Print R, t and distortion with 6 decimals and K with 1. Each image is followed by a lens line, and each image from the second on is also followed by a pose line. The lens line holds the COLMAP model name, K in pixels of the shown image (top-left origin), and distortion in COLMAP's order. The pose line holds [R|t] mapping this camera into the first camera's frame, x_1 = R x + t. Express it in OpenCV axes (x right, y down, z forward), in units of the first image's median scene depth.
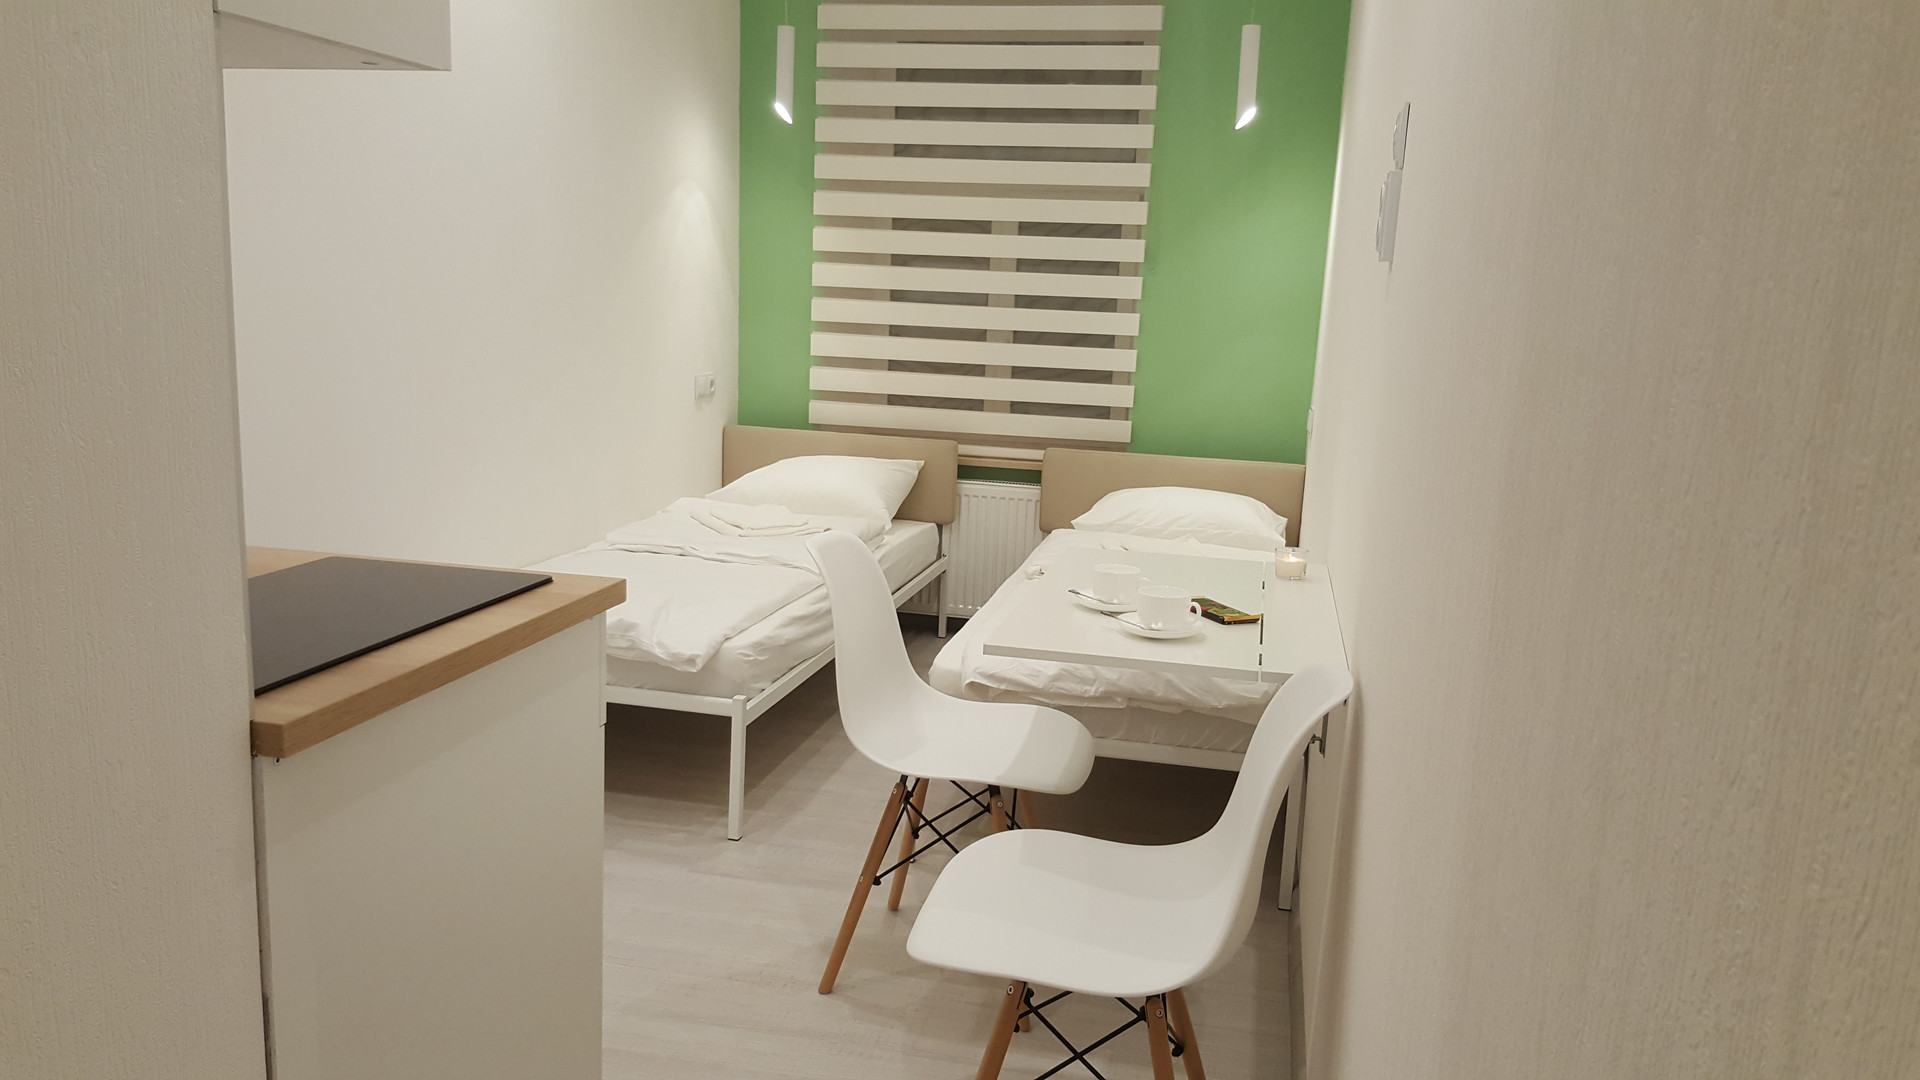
lens RADIAL K [[1383.9, 0, 951.2], [0, 1383.9, 547.6], [0, 0, 1]] dist [0.183446, -0.322441]
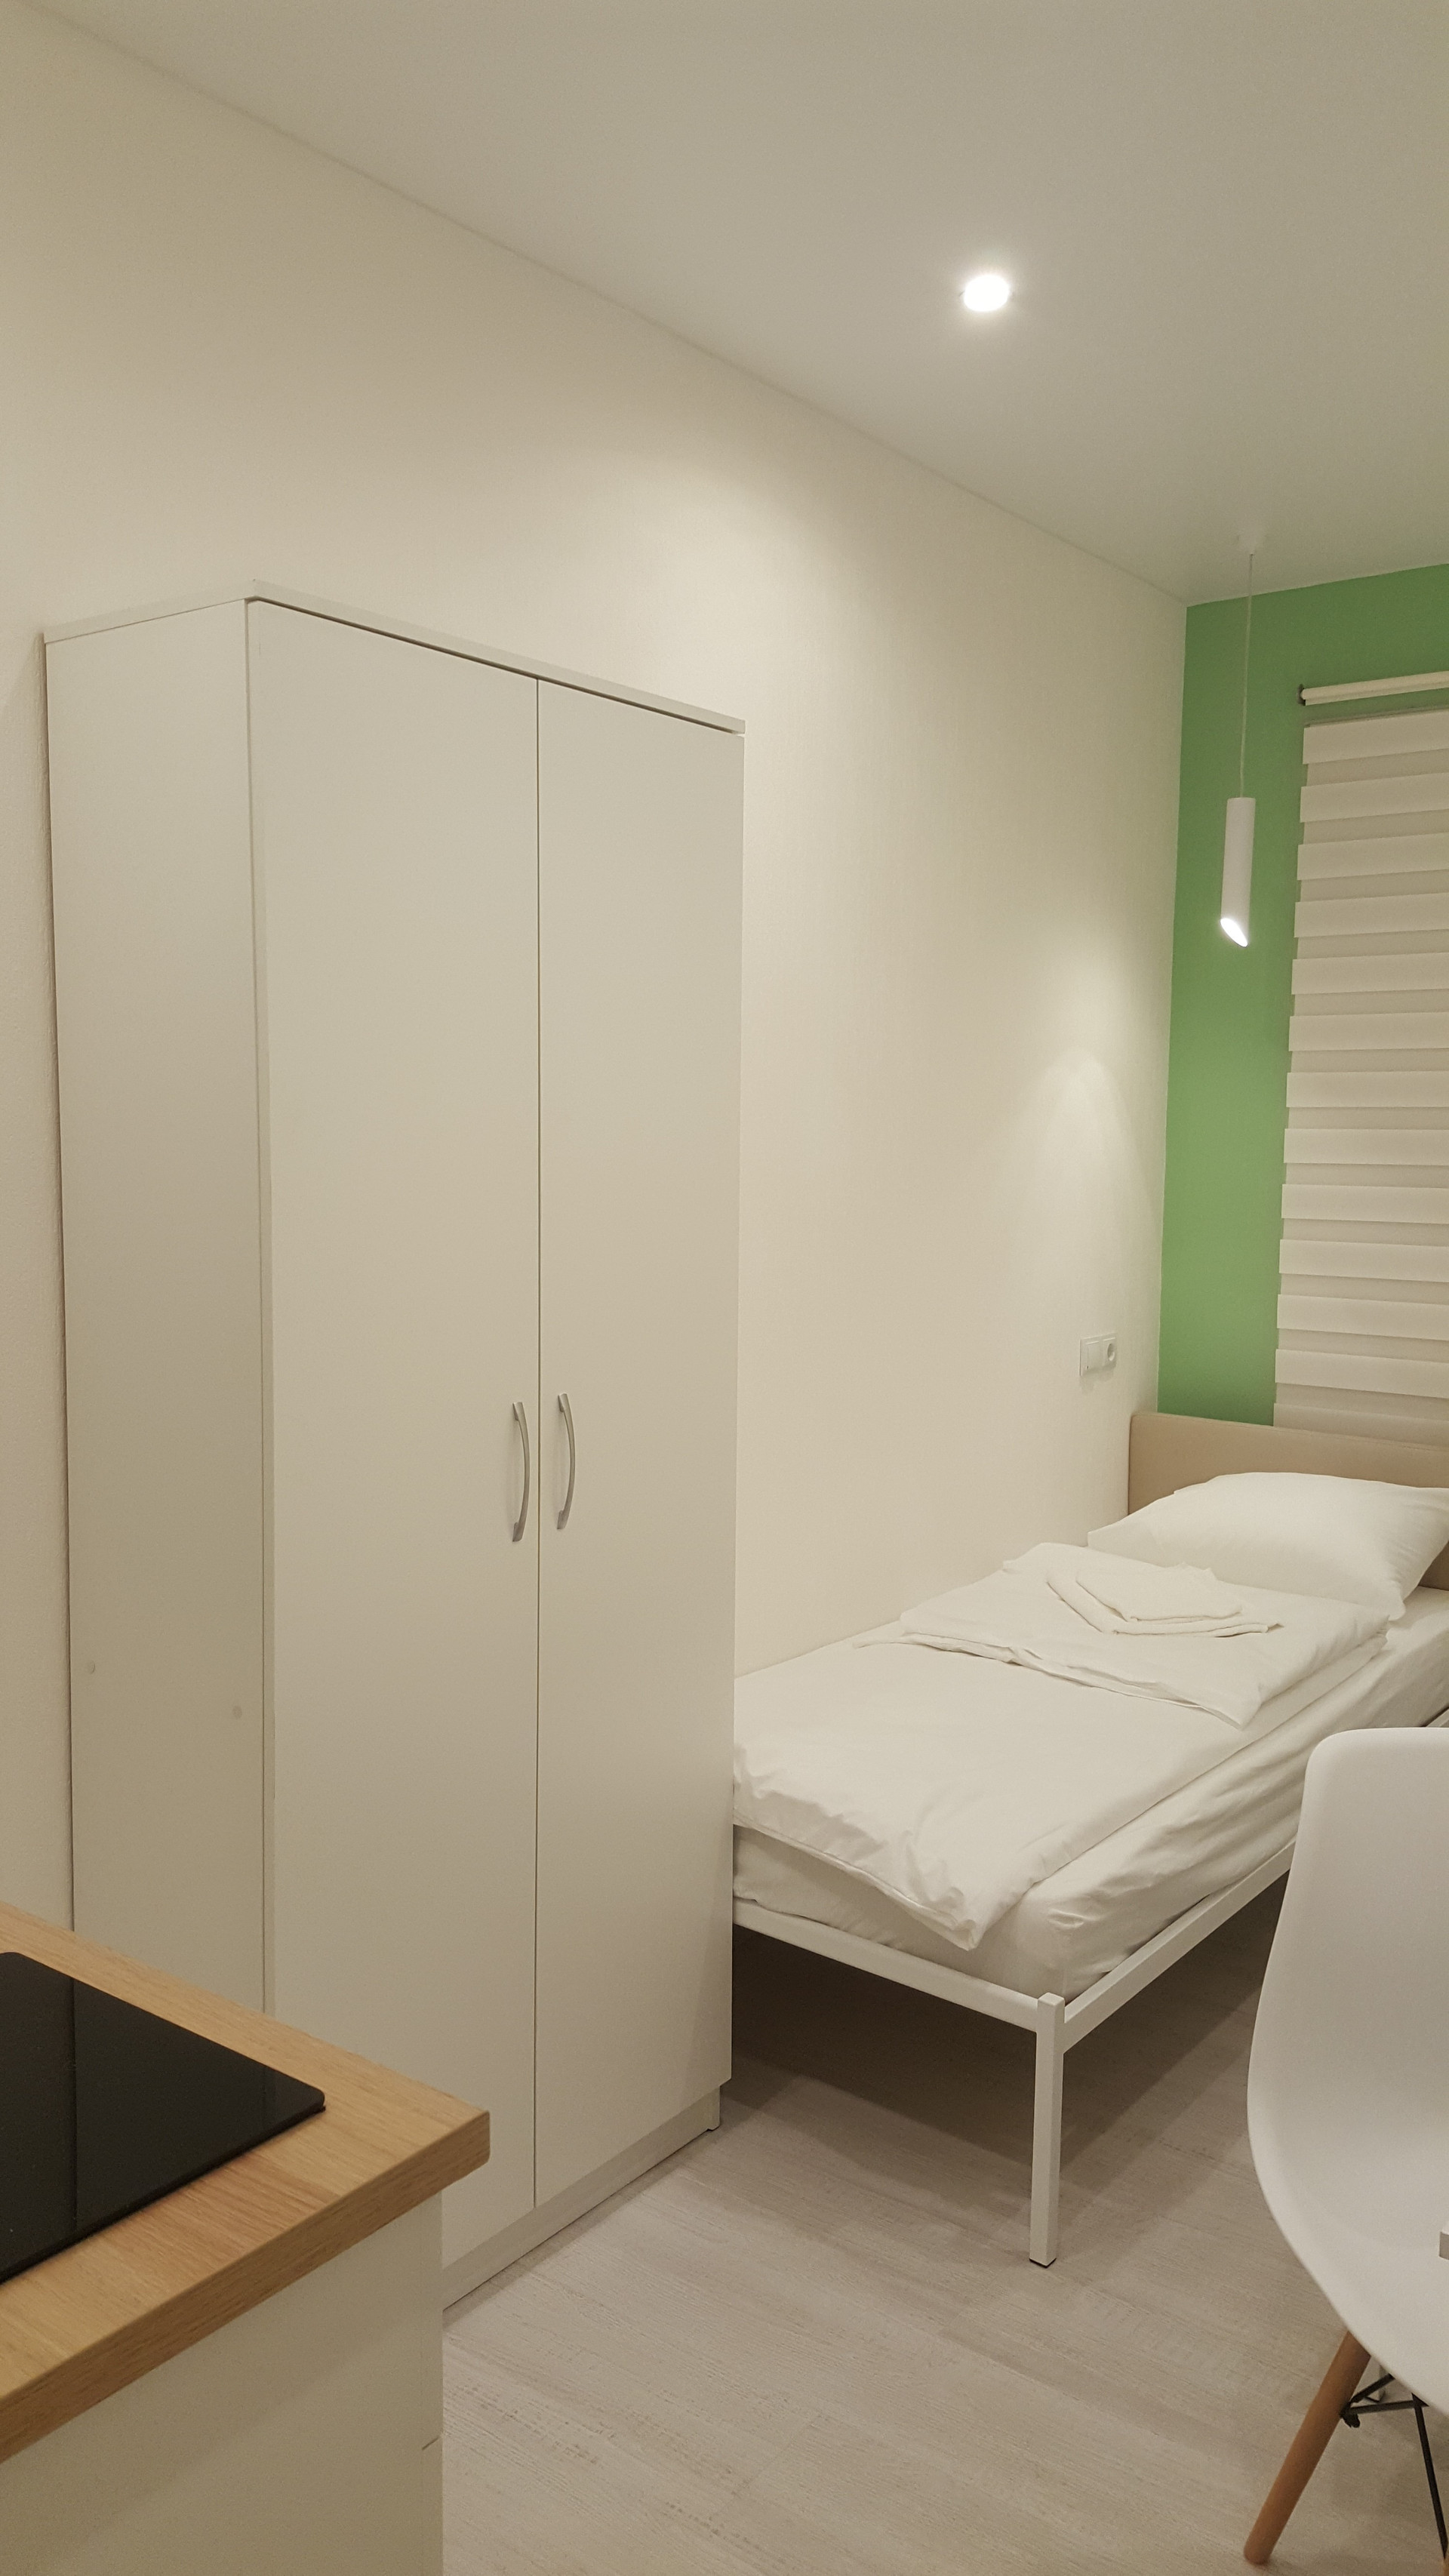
lens RADIAL K [[1856.7, 0, 724.5], [0, 1856.7, 1288.0], [0, 0, 1]] dist [0.183446, -0.322441]
pose [[0.907417, 0.002897, -0.420221, 0.039957], [-0.045159, 0.994858, -0.090656, -0.086890], [0.417797, 0.101240, 0.902882, 0.217284]]
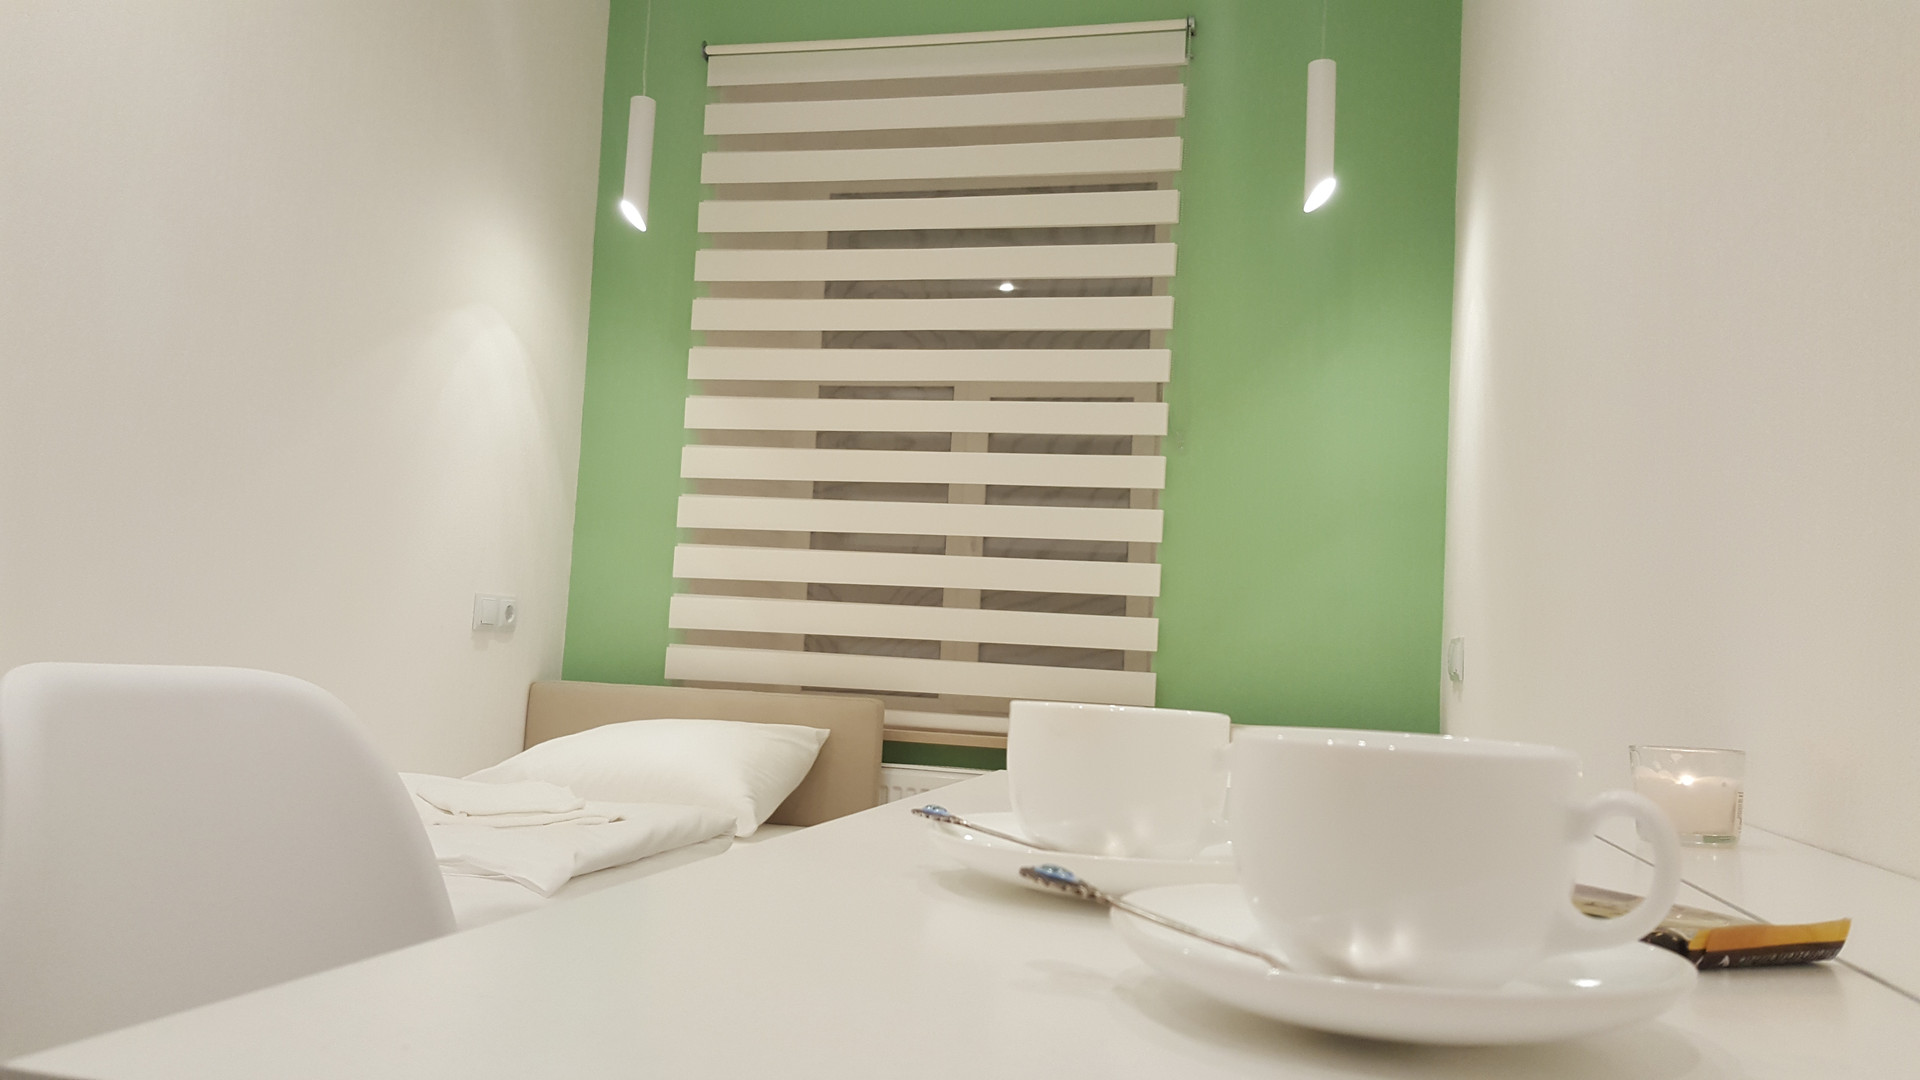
lens RADIAL K [[1383.9, 0, 951.2], [0, 1383.9, 547.6], [0, 0, 1]] dist [0.183446, -0.322441]
pose [[0.999864, 0.010057, -0.013056, 0.061646], [-0.013148, 0.964430, -0.264011, 0.034694], [0.009936, 0.264147, 0.964431, 0.523121]]
